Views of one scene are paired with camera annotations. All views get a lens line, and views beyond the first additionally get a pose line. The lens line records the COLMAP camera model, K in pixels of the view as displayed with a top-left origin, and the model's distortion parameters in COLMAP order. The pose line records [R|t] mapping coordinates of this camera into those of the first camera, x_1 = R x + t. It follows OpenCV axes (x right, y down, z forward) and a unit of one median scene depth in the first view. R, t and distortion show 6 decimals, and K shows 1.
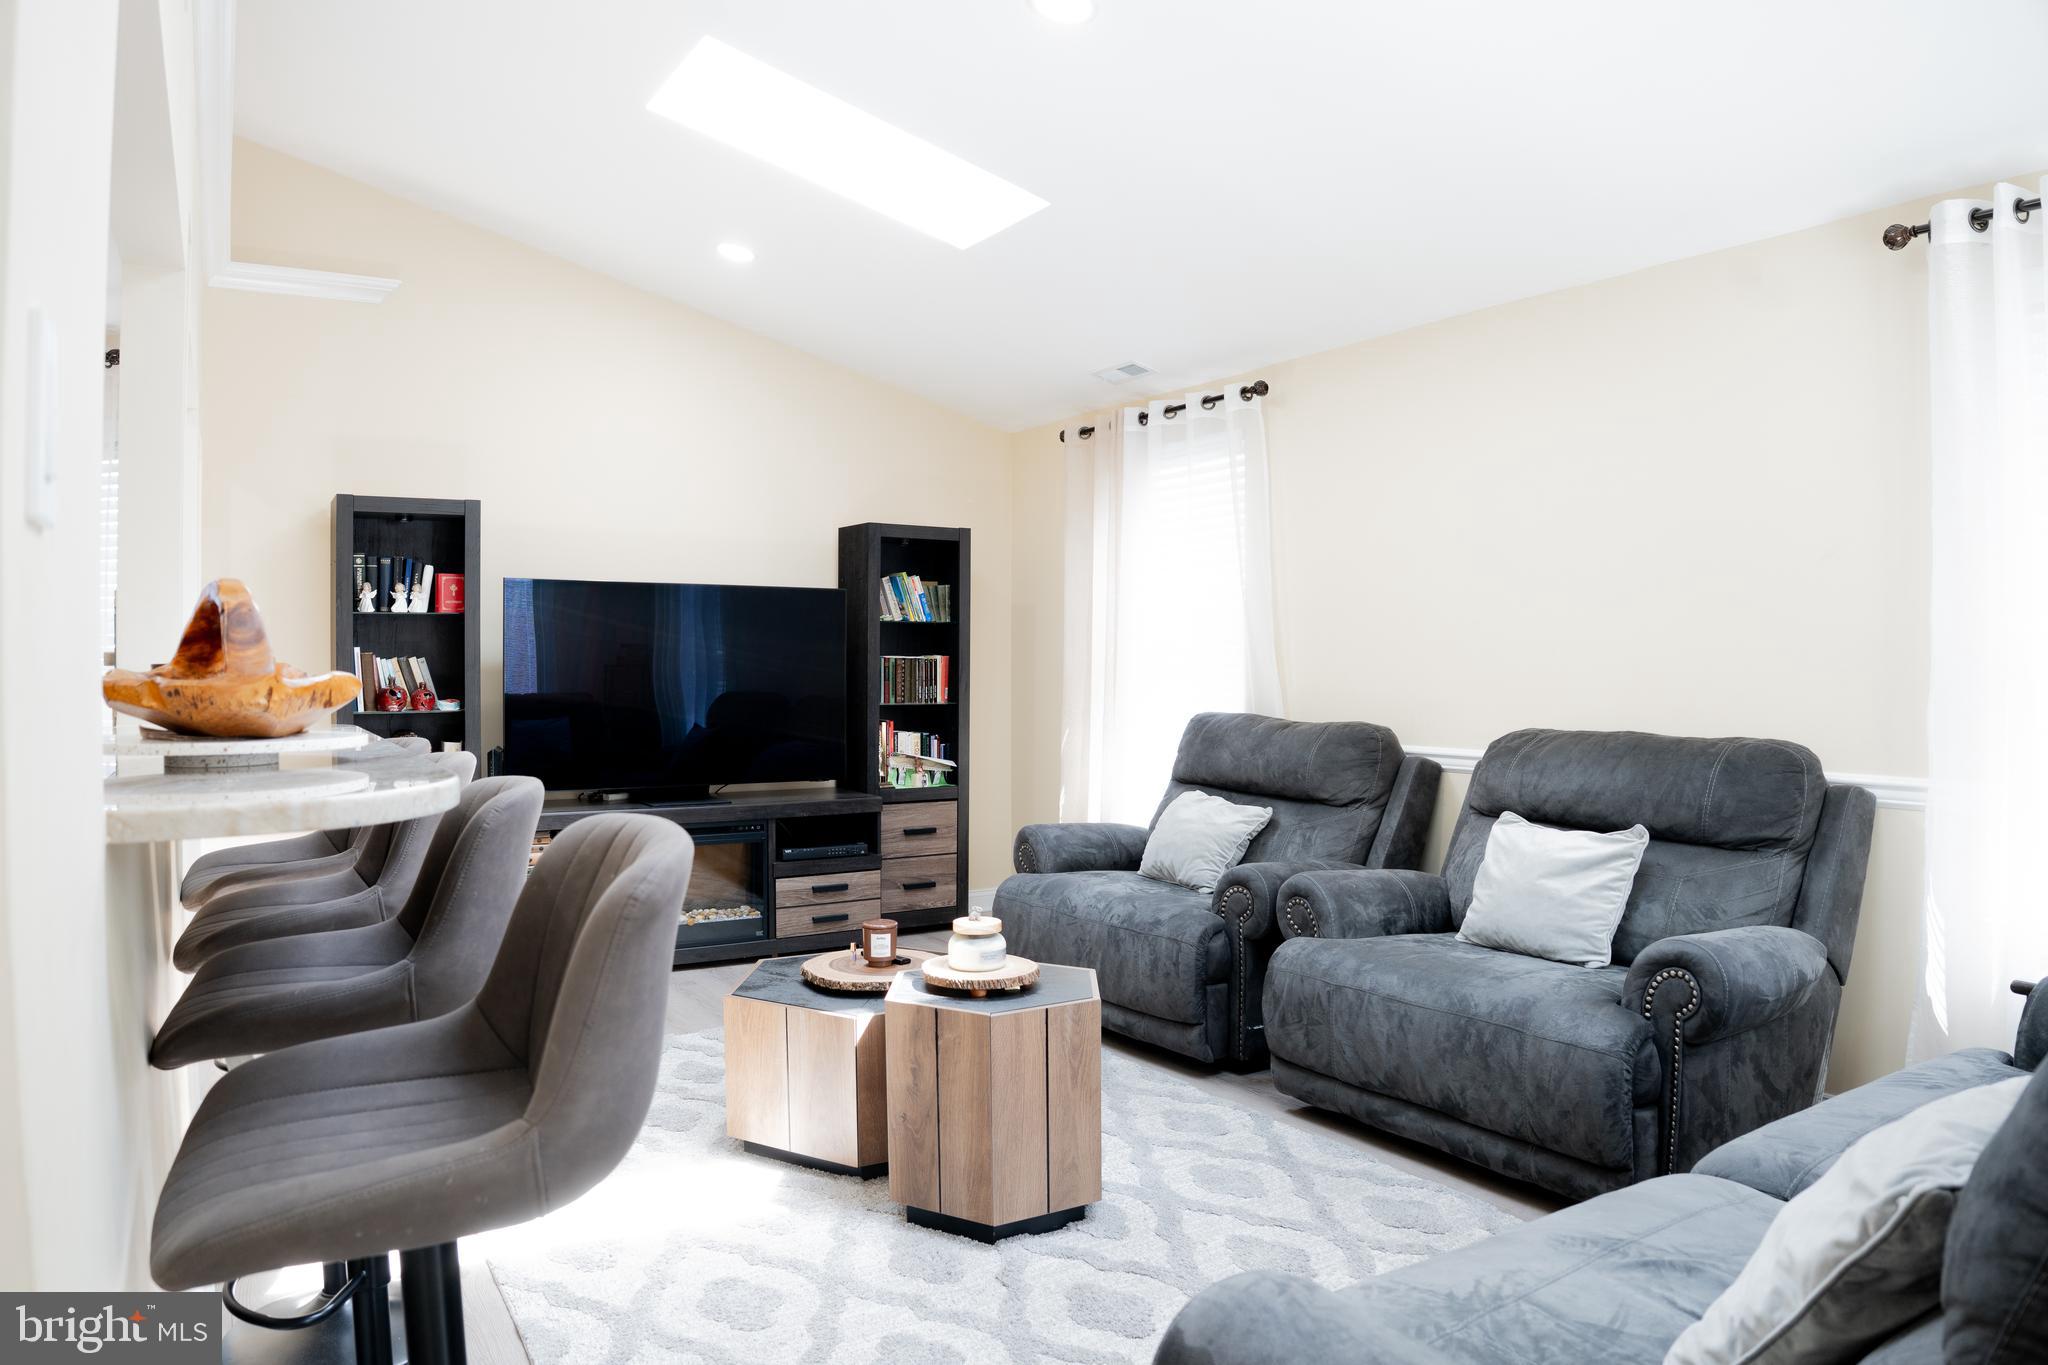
lens RADIAL K [[1361.3, 0, 1045.1], [0, 1361.3, 687.4], [0, 0, 1]] dist [-0.139528, 0.046829]
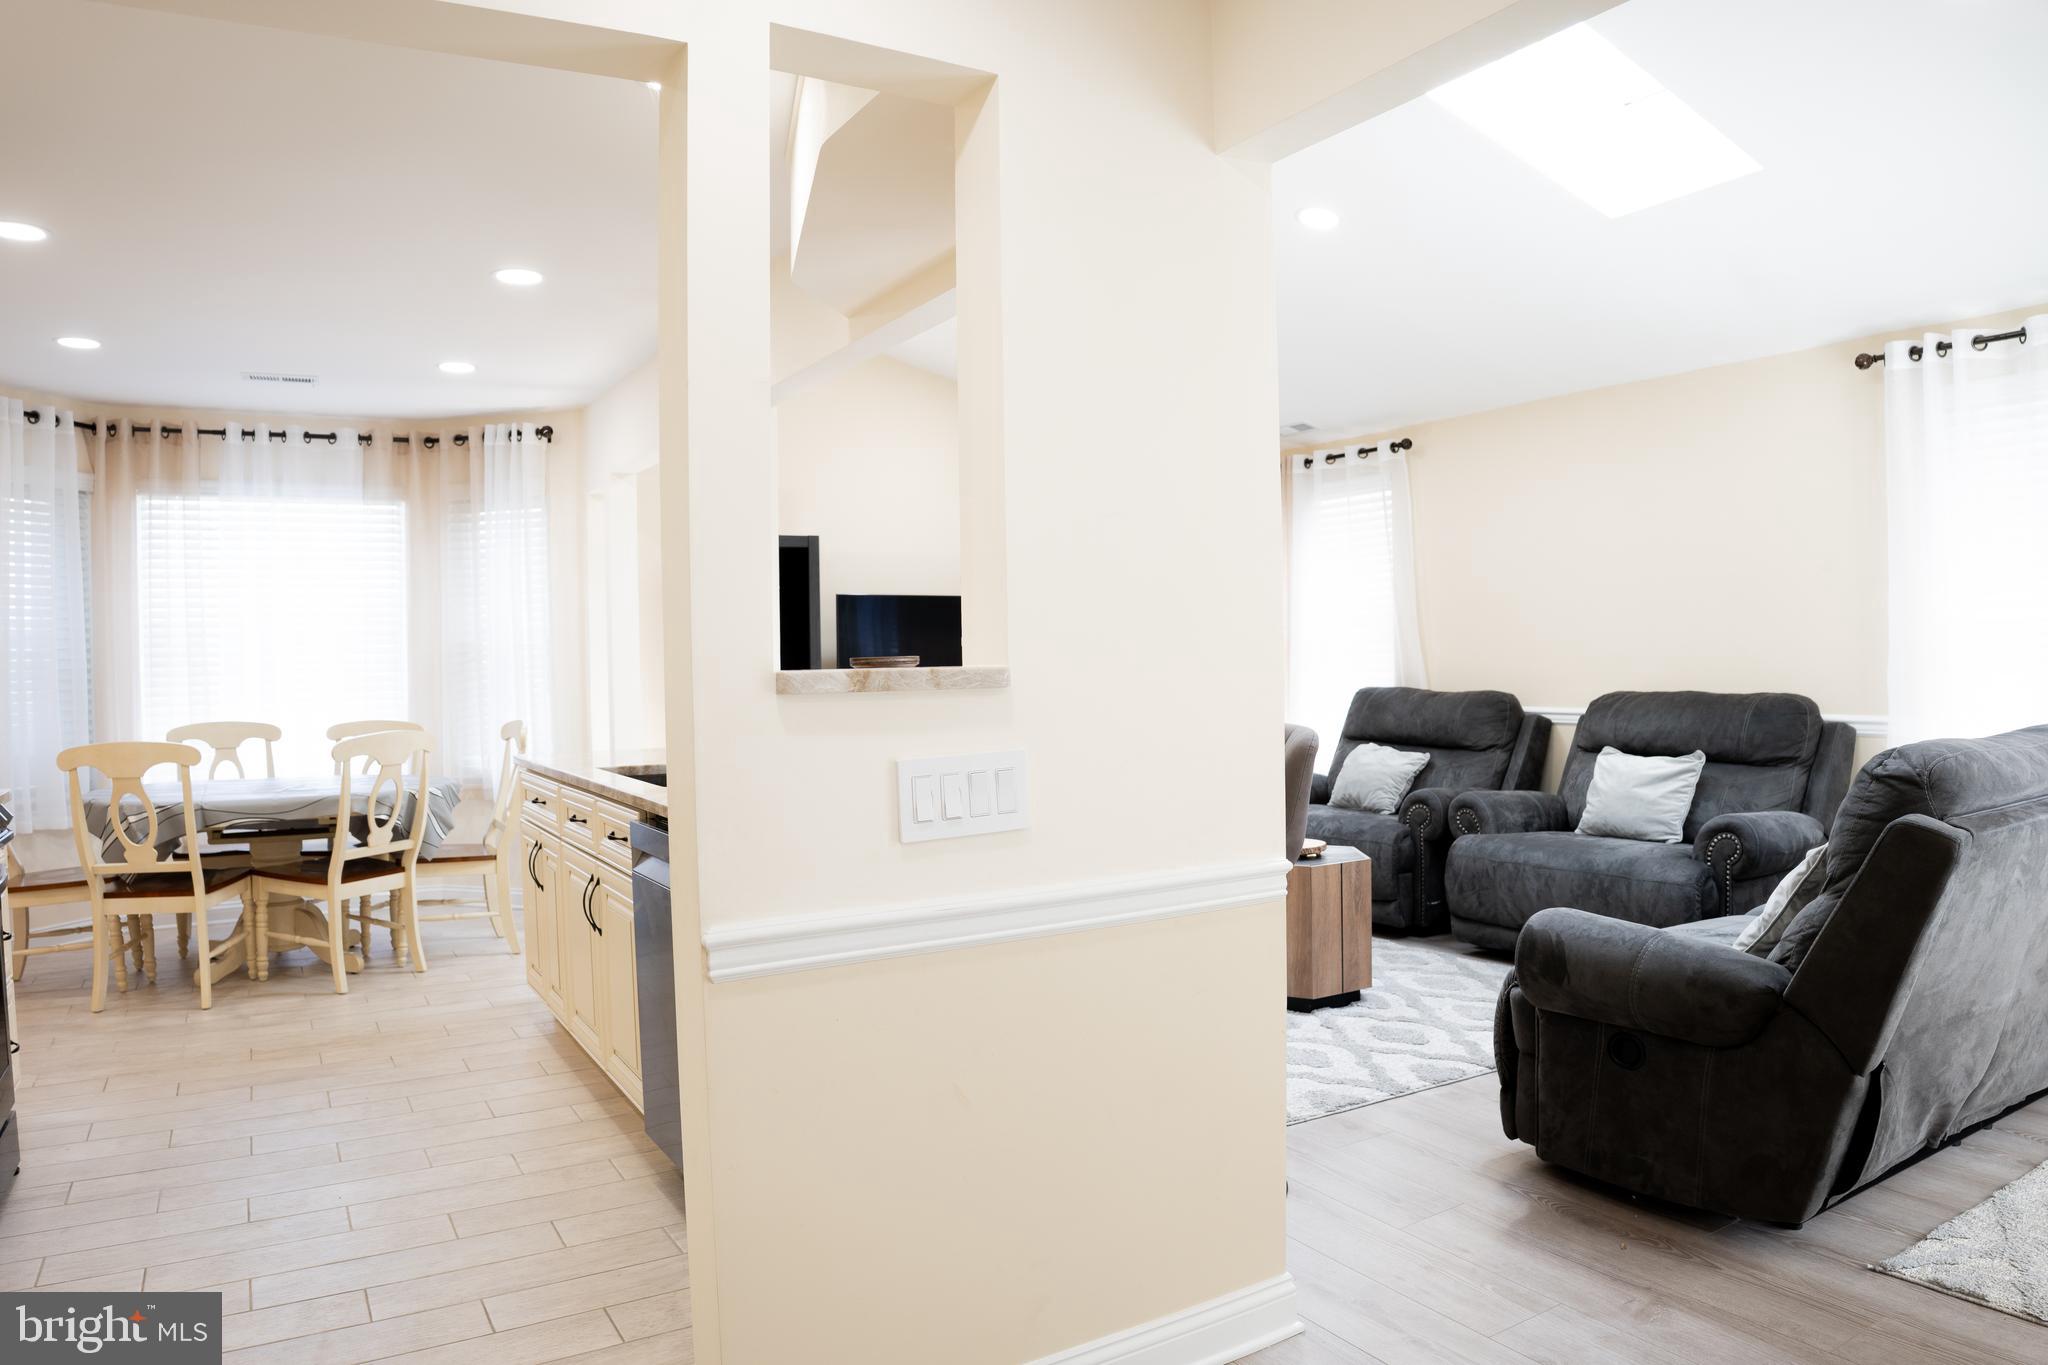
lens RADIAL K [[1361.3, 0, 1045.1], [0, 1361.3, 687.4], [0, 0, 1]] dist [-0.139528, 0.046829]
pose [[0.999509, -0.018730, -0.025110, -0.240083], [0.018890, 0.999803, 0.006153, 0.007391], [0.024990, -0.006624, 0.999666, -0.486465]]
